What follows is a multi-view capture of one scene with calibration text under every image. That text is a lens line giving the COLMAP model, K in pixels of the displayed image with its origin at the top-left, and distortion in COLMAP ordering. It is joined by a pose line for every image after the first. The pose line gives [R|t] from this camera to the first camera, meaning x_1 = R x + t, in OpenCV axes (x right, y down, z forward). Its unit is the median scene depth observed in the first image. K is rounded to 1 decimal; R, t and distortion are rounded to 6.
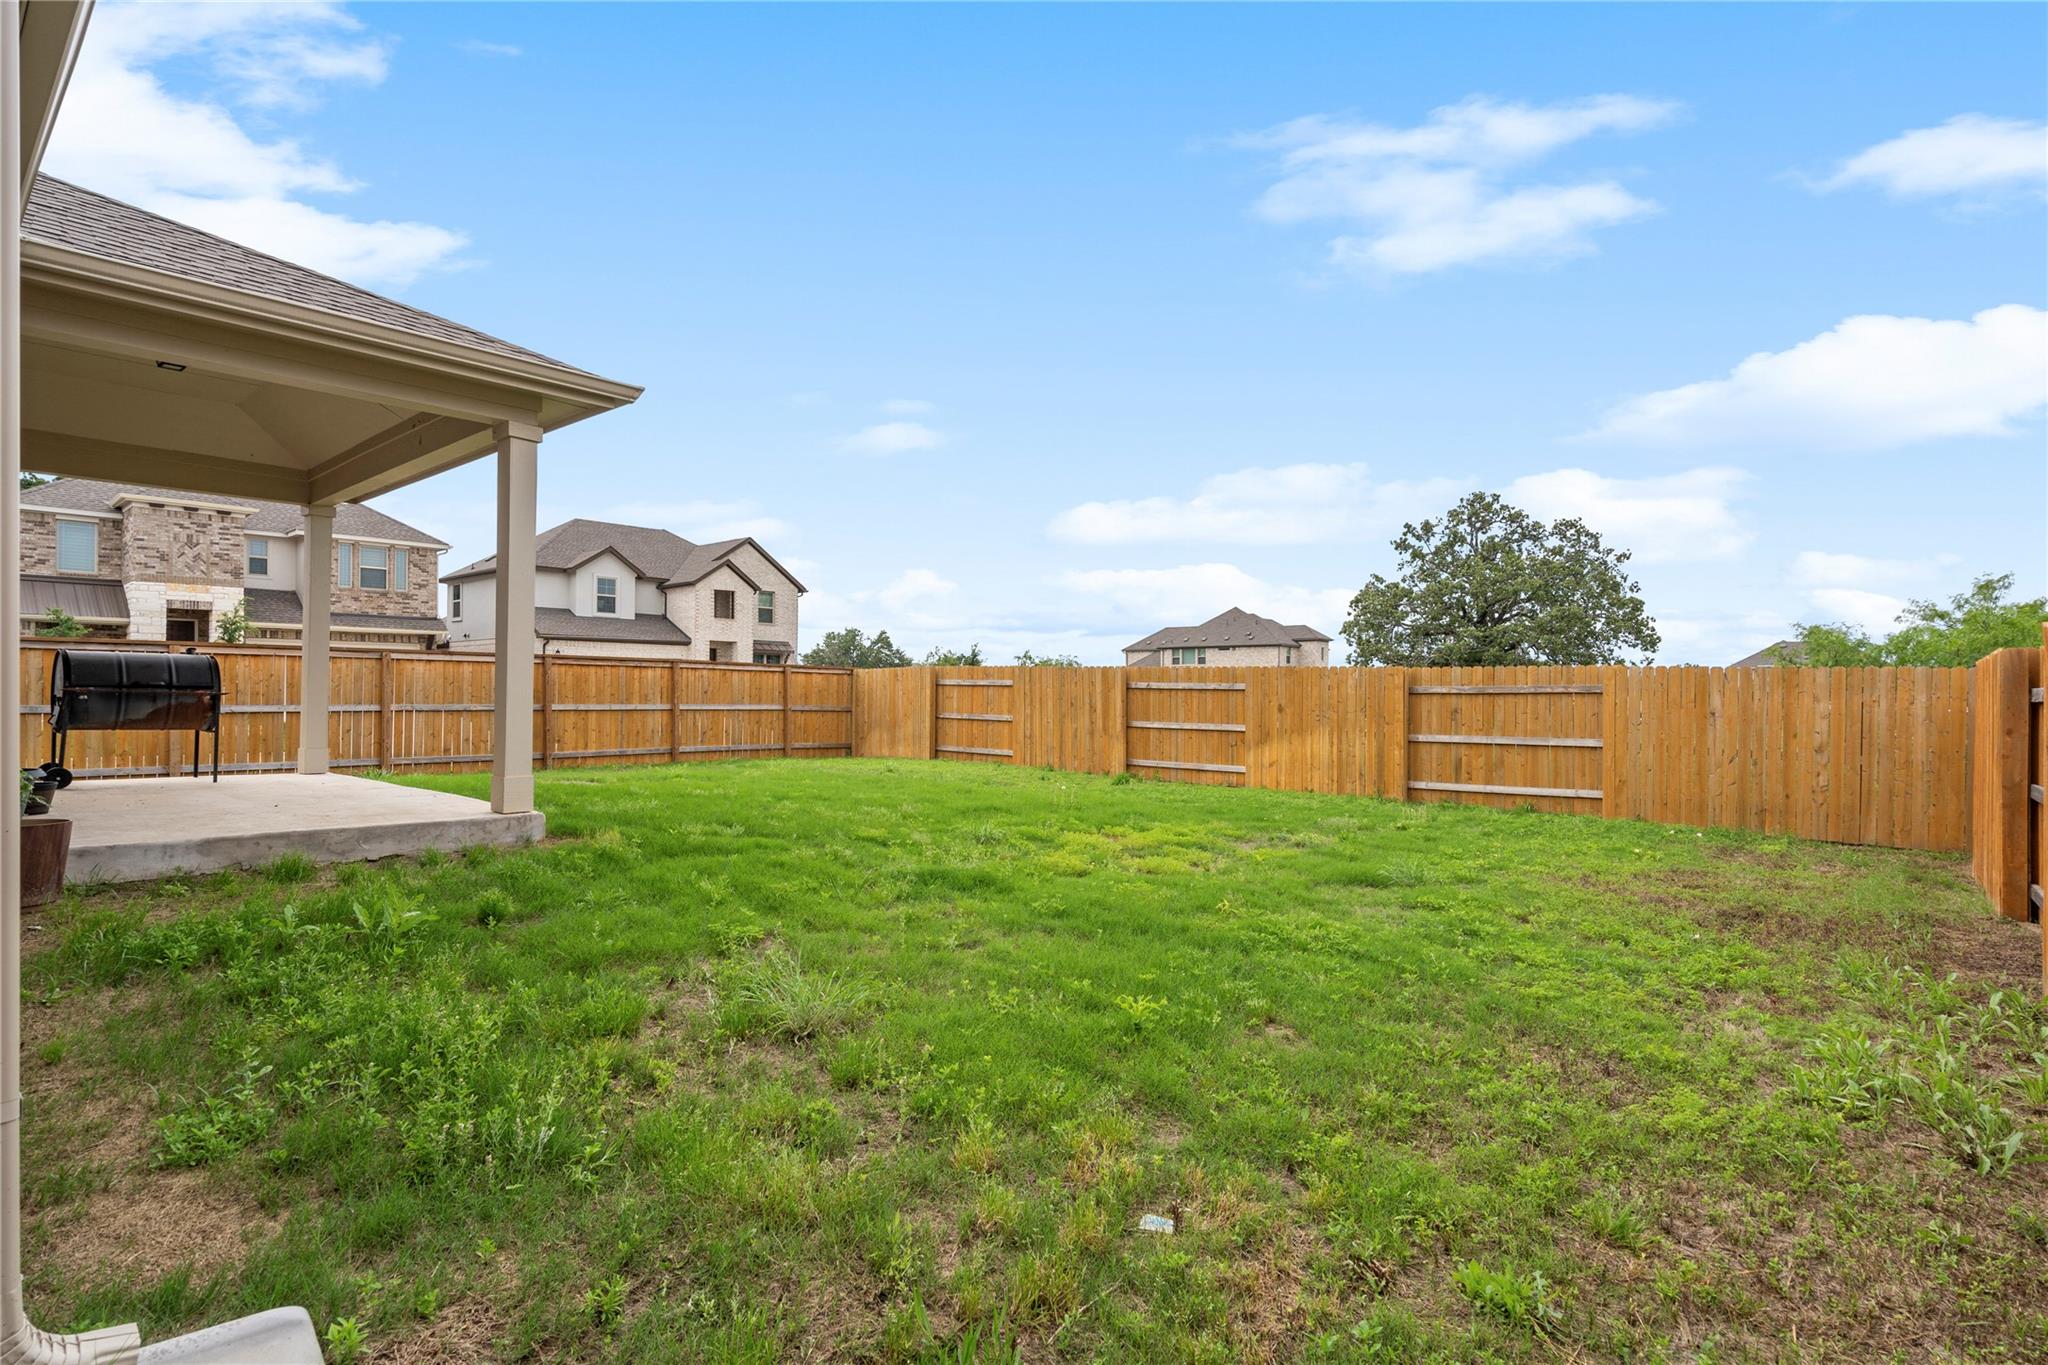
lens RADIAL K [[981.8, 0, 995.5], [0, 981.8, 687.4], [0, 0, 1]] dist [0.004364, -0.001296]
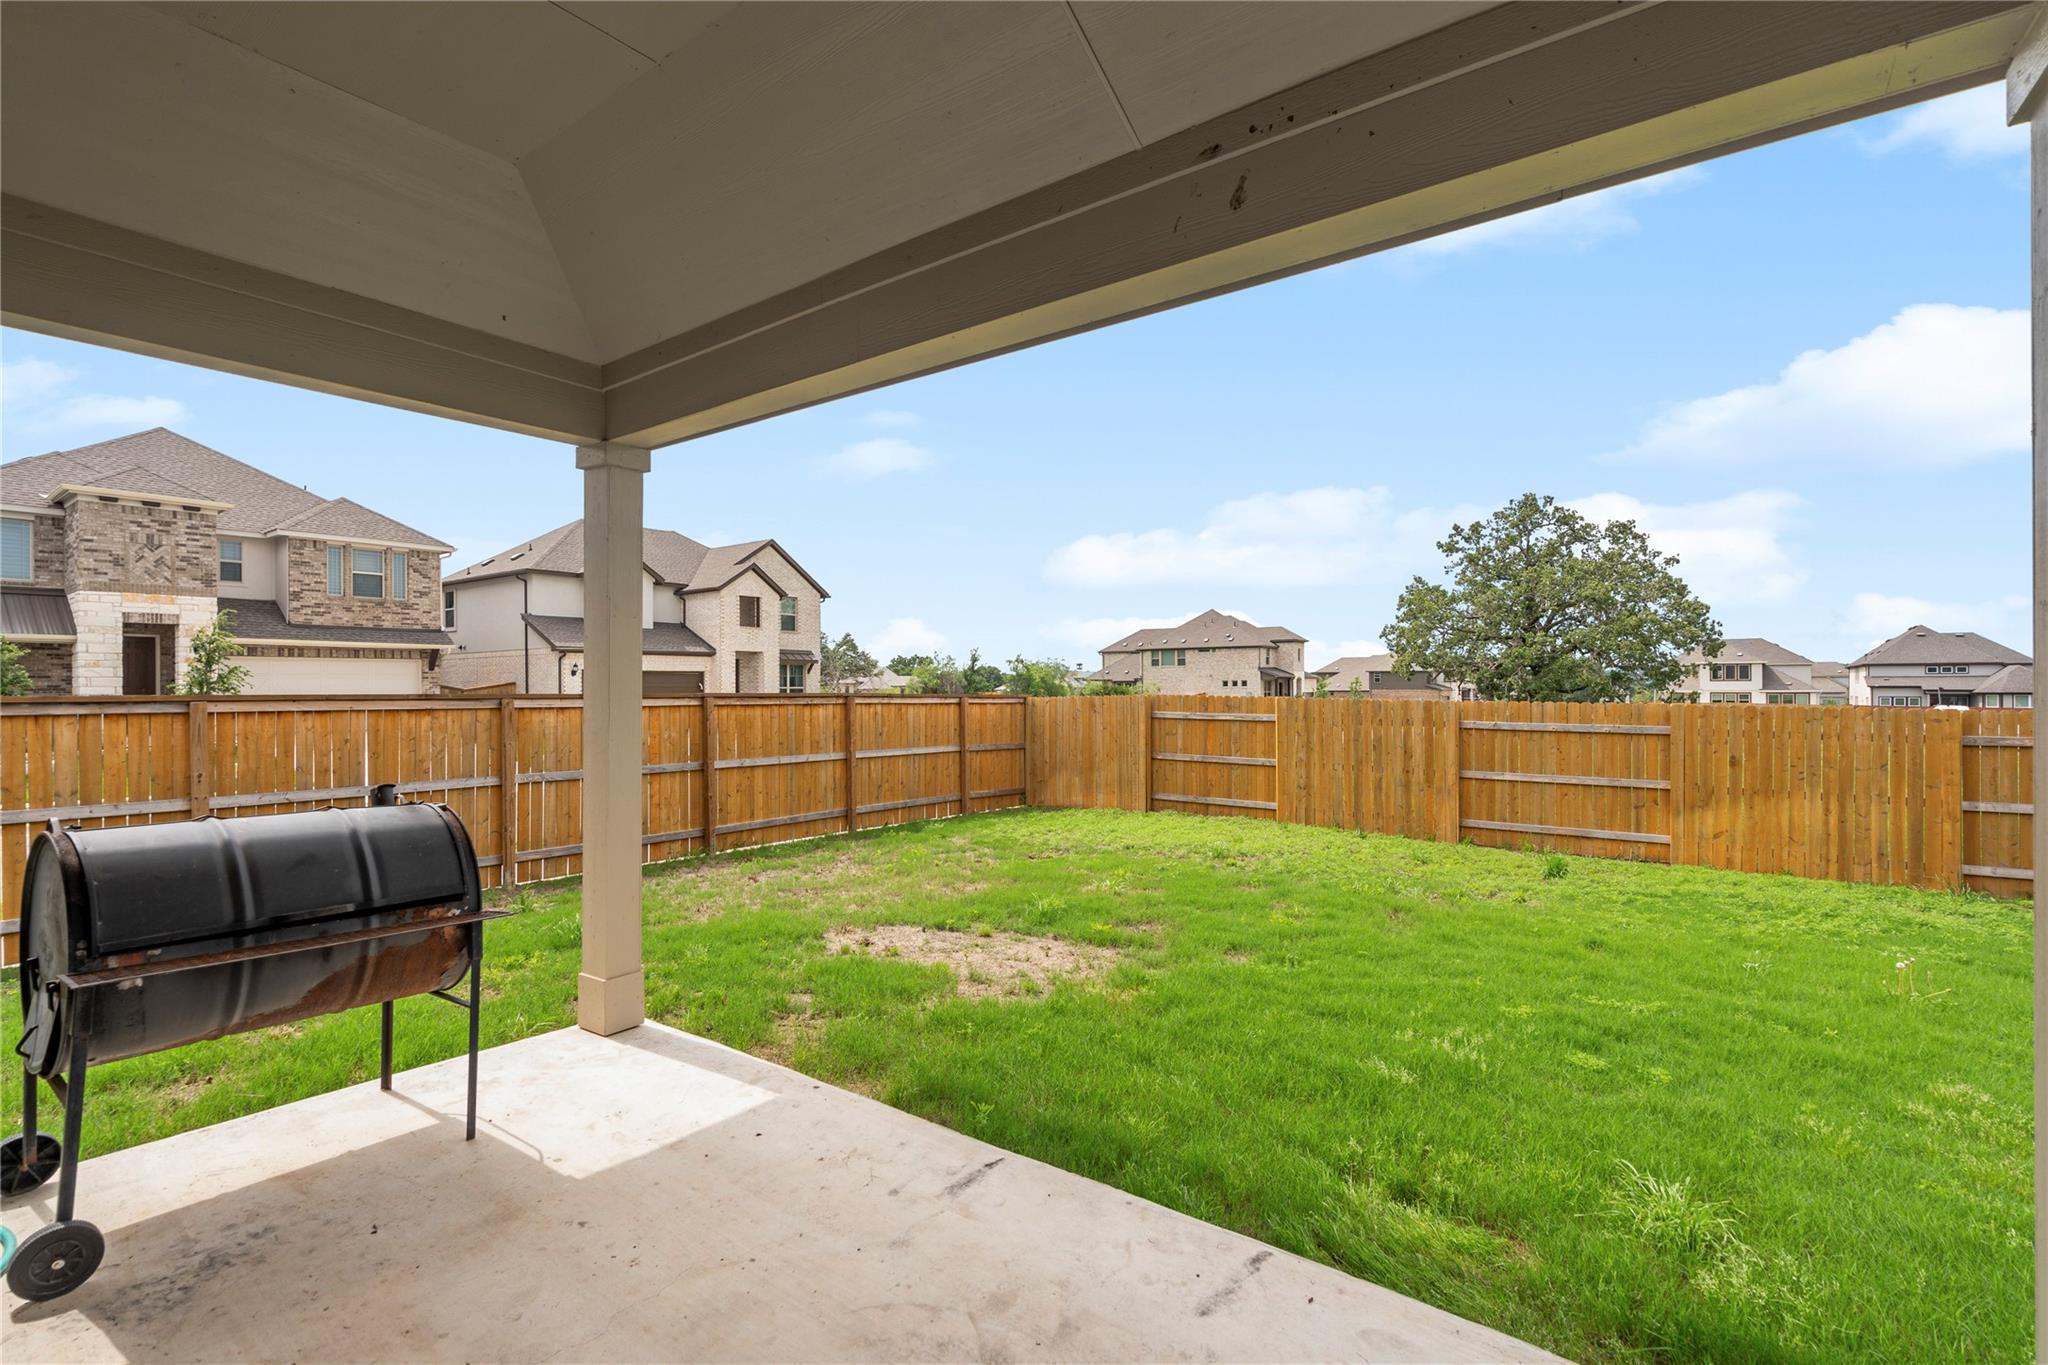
lens RADIAL K [[950.1, 0, 1012.1], [0, 950.1, 692.1], [0, 0, 1]] dist [-0.002844, 0.002121]
pose [[0.997749, -0.010064, 0.066295, -0.137742], [0.009683, 0.999935, 0.006062, -0.018194], [-0.066352, -0.005406, 0.997782, 0.140026]]
